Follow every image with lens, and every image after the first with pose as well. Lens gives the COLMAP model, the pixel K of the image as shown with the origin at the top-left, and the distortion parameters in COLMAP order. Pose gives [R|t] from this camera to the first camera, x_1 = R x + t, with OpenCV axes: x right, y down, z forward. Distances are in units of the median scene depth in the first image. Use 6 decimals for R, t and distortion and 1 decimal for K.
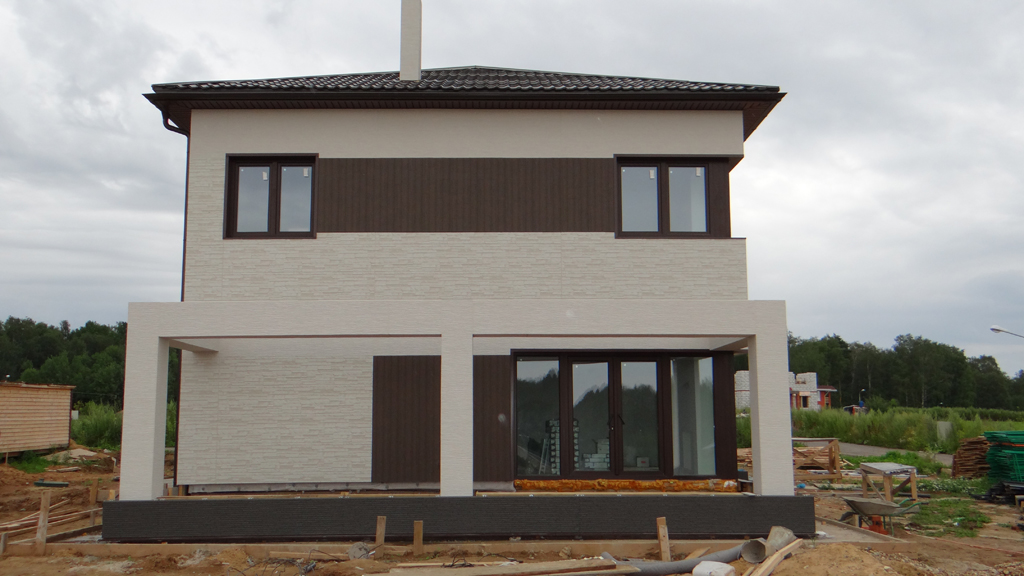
lens RADIAL K [[977.7, 0, 509.8], [0, 977.7, 308.7], [0, 0, 1]] dist [0.012827, 0.000000]
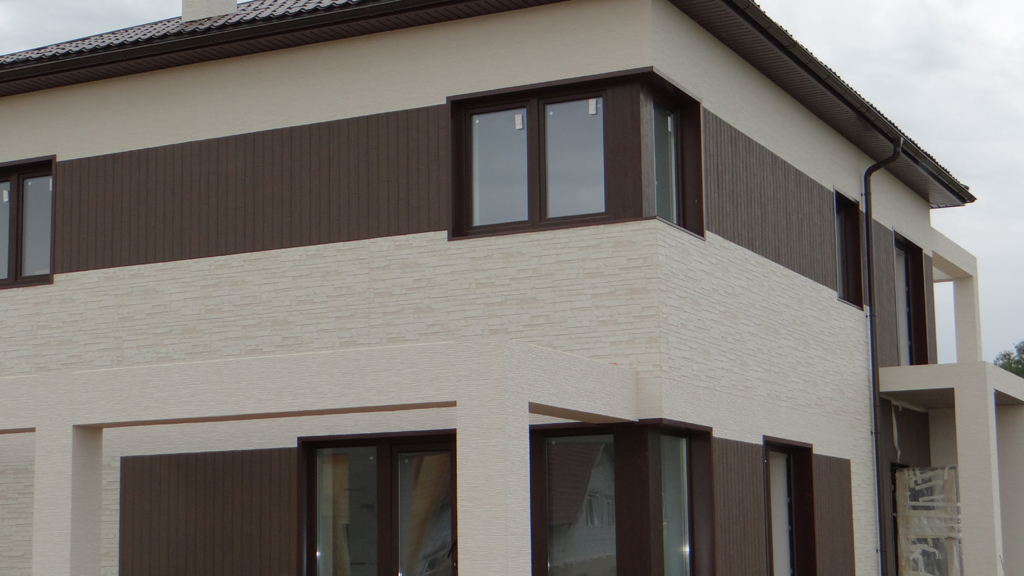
lens RADIAL K [[1859.0, 0, 512.8], [0, 1859.0, 294.2], [0, 0, 1]] dist [0.034081, 0.000000]
pose [[0.869738, -0.077730, -0.487355, 0.686533], [0.073234, 0.996913, -0.028308, -0.005218], [0.488051, -0.011070, 0.872745, 0.041486]]
